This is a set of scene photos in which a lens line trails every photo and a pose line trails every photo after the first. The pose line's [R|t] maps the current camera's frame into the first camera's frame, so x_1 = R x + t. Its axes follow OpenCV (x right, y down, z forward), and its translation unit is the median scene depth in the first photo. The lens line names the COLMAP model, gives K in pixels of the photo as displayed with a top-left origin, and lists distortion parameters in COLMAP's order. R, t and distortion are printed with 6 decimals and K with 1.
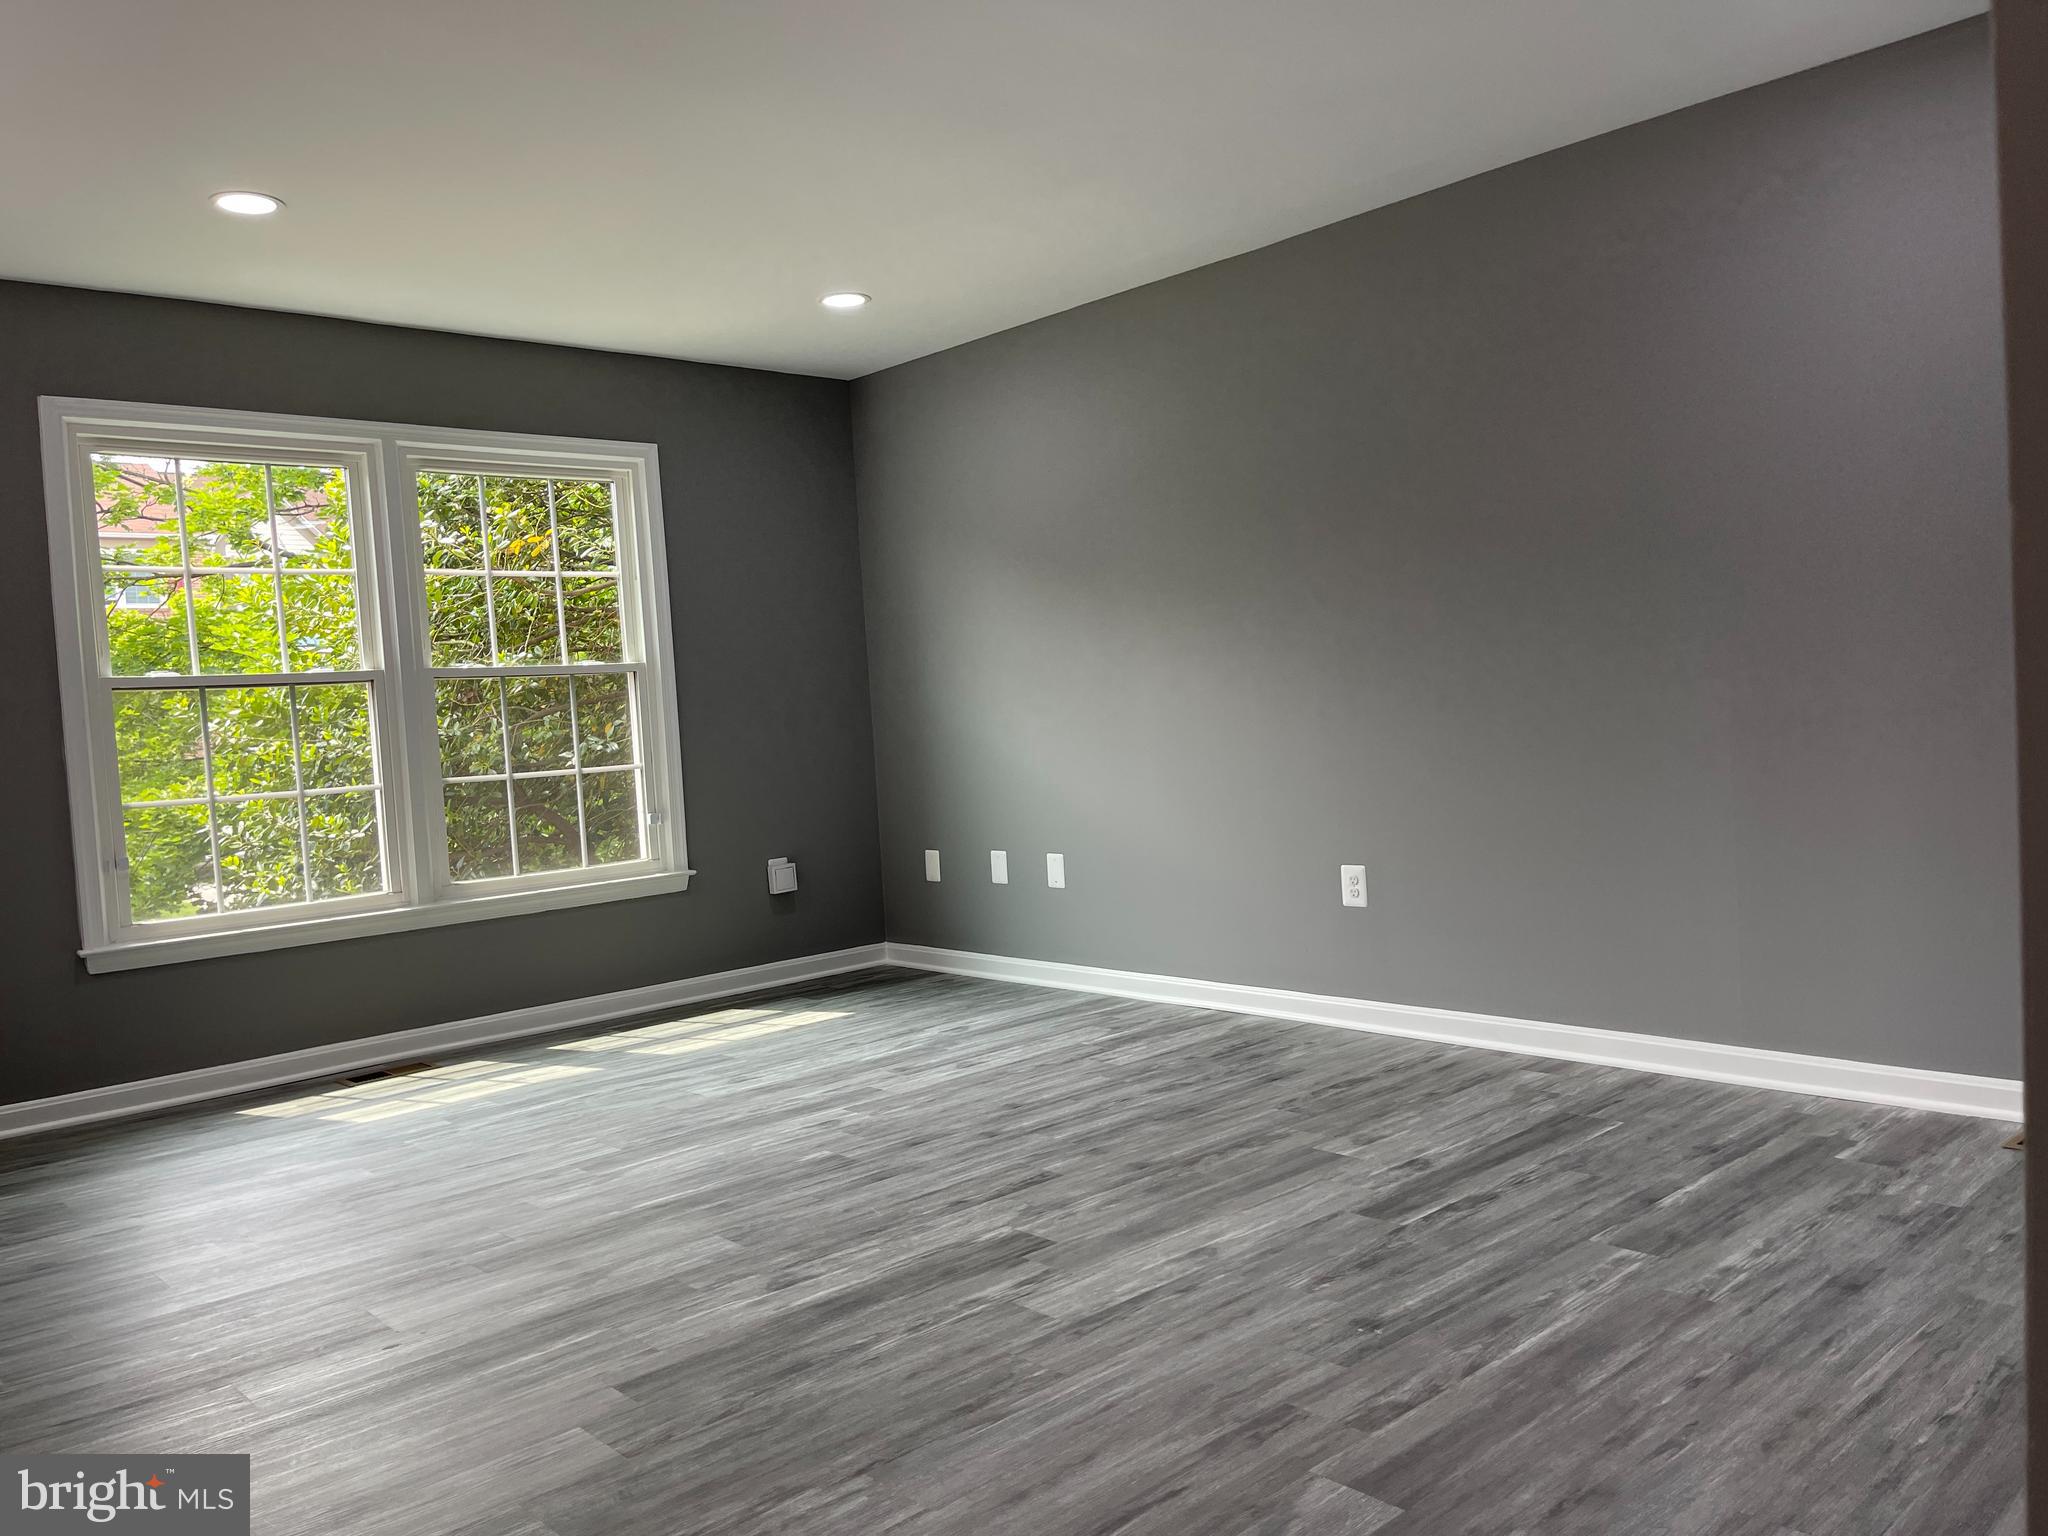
lens RADIAL K [[1560.2, 0, 1024.9], [0, 1560.2, 768.6], [0, 0, 1]] dist [0.041849, -0.036333]
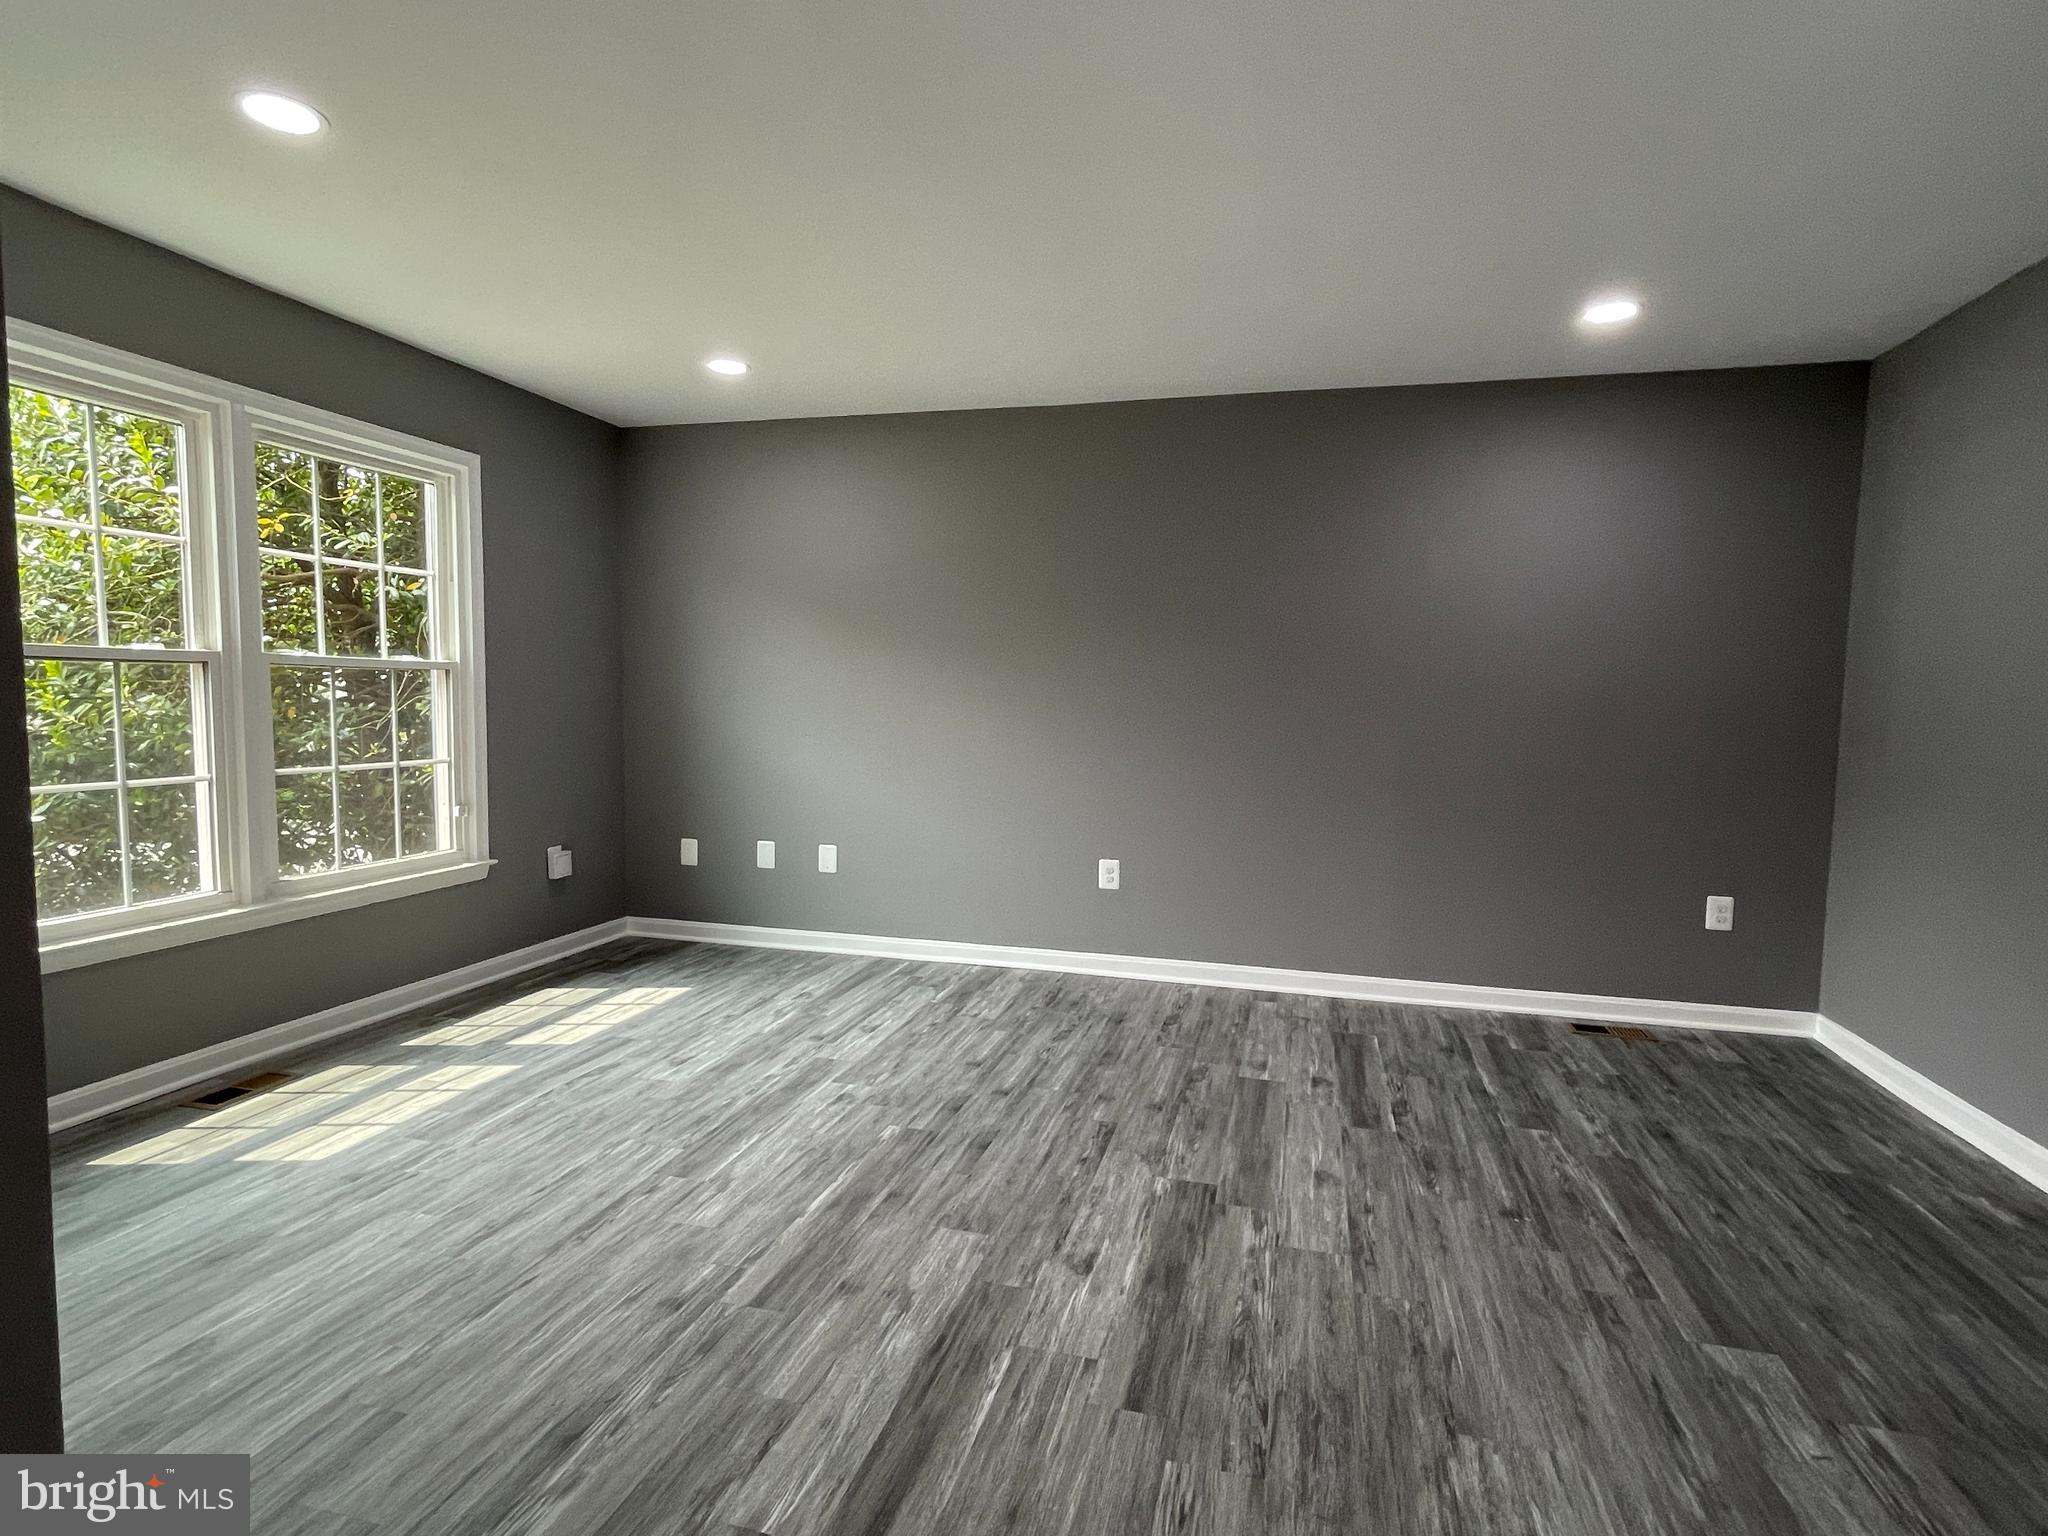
lens RADIAL K [[1080.0, 0, 1021.5], [0, 1080.0, 777.6], [0, 0, 1]] dist [-0.004564, 0.002292]
pose [[0.843761, 0.032585, 0.535728, -0.494889], [-0.044758, 0.998950, 0.009735, -0.023064], [-0.534849, -0.032192, 0.844334, 0.301468]]
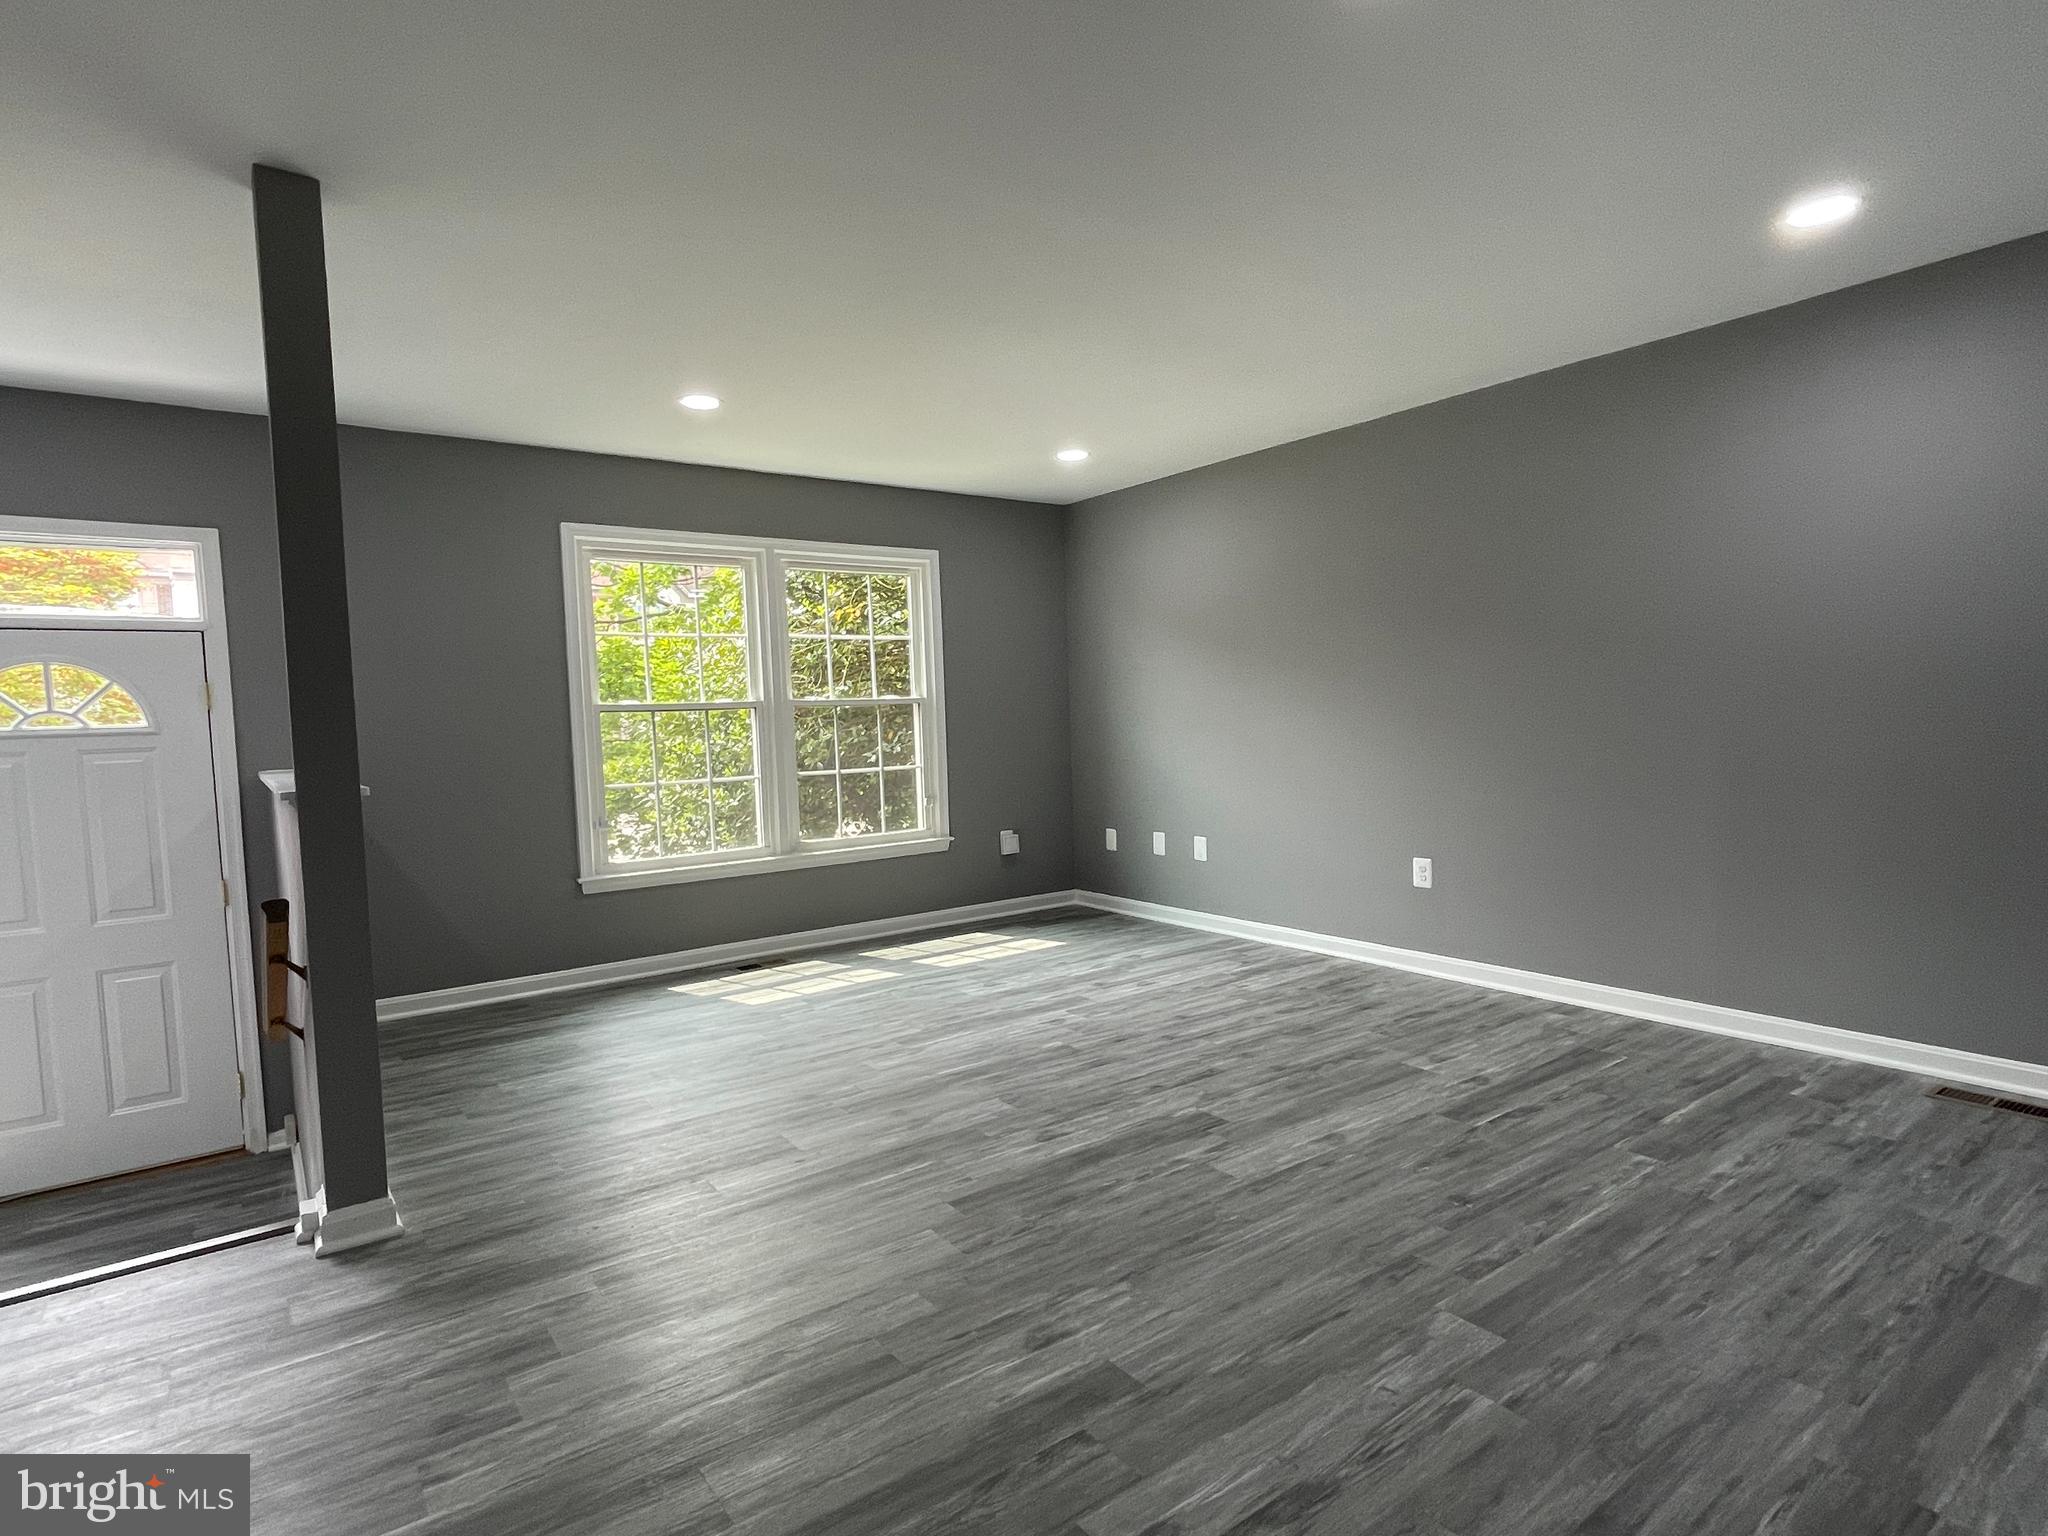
lens RADIAL K [[1080.0, 0, 1014.8], [0, 1080.0, 774.0], [0, 0, 1]] dist [-0.004564, 0.002292]
pose [[0.992976, 0.033745, -0.113399, -0.063513], [-0.031304, 0.999240, 0.023239, -0.033623], [0.114097, -0.019526, 0.993278, -0.017489]]
